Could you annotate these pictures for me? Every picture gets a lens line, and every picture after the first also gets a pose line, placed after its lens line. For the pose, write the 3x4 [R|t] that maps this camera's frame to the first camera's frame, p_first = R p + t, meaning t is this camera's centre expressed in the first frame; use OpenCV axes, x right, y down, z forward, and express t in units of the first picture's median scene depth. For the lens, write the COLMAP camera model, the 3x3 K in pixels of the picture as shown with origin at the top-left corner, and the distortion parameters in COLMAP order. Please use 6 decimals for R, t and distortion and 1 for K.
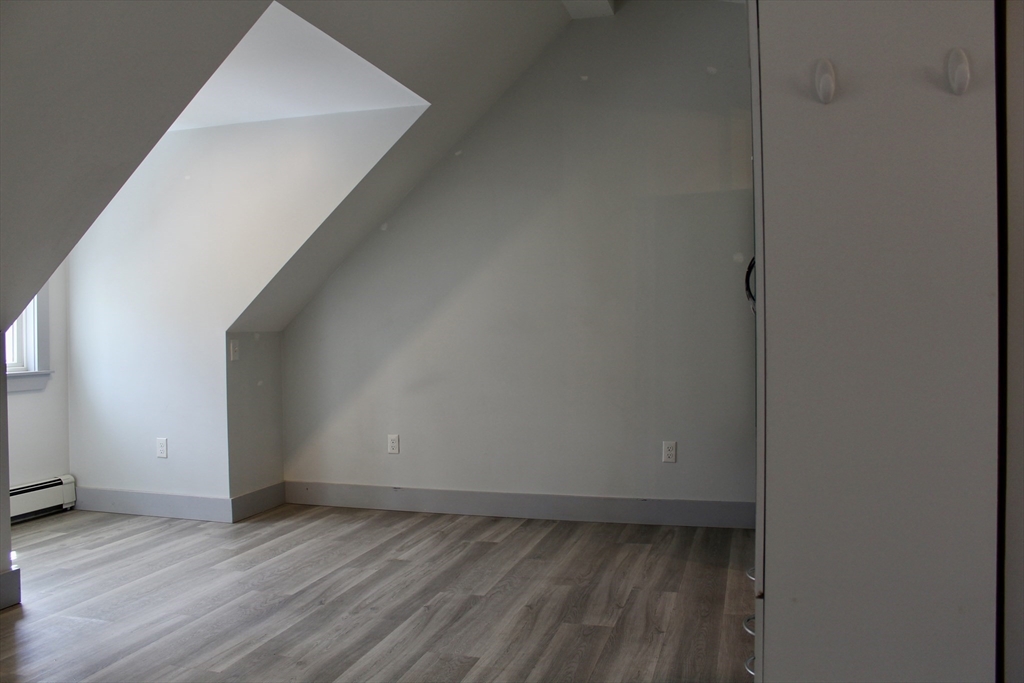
lens RADIAL K [[853.7, 0, 514.5], [0, 853.7, 342.3], [0, 0, 1]] dist [-0.158427, 0.125984]
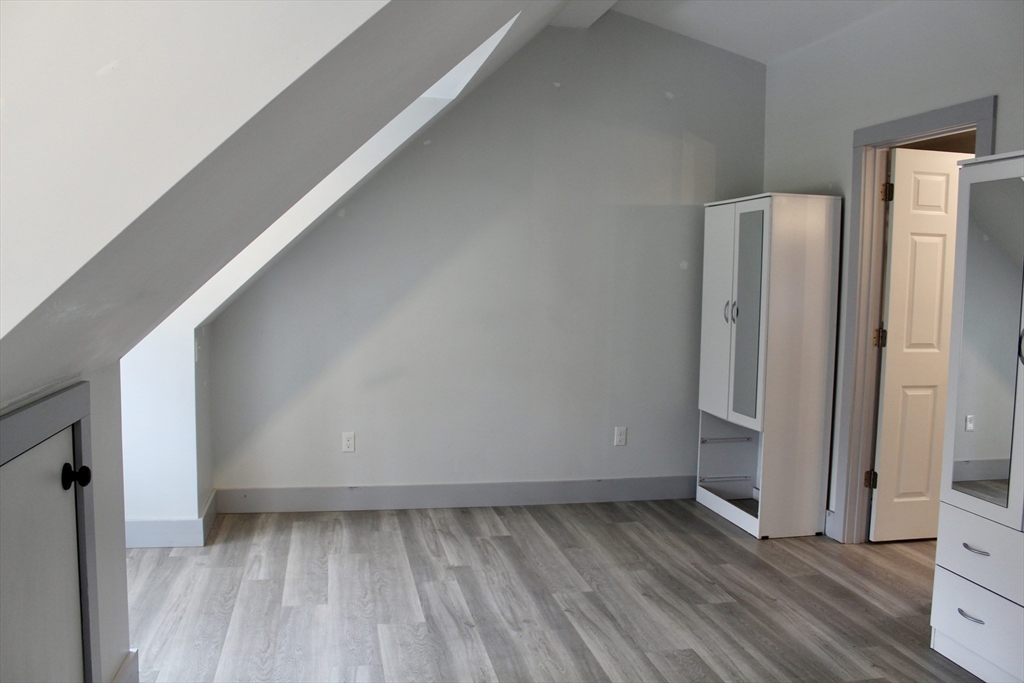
lens RADIAL K [[853.7, 0, 507.0], [0, 853.7, 341.7], [0, 0, 1]] dist [-0.158427, 0.125984]
pose [[0.881740, -0.010070, 0.471628, -0.602731], [-0.021592, 0.997863, 0.061673, -0.076921], [-0.471241, -0.064564, 0.879638, 0.119324]]
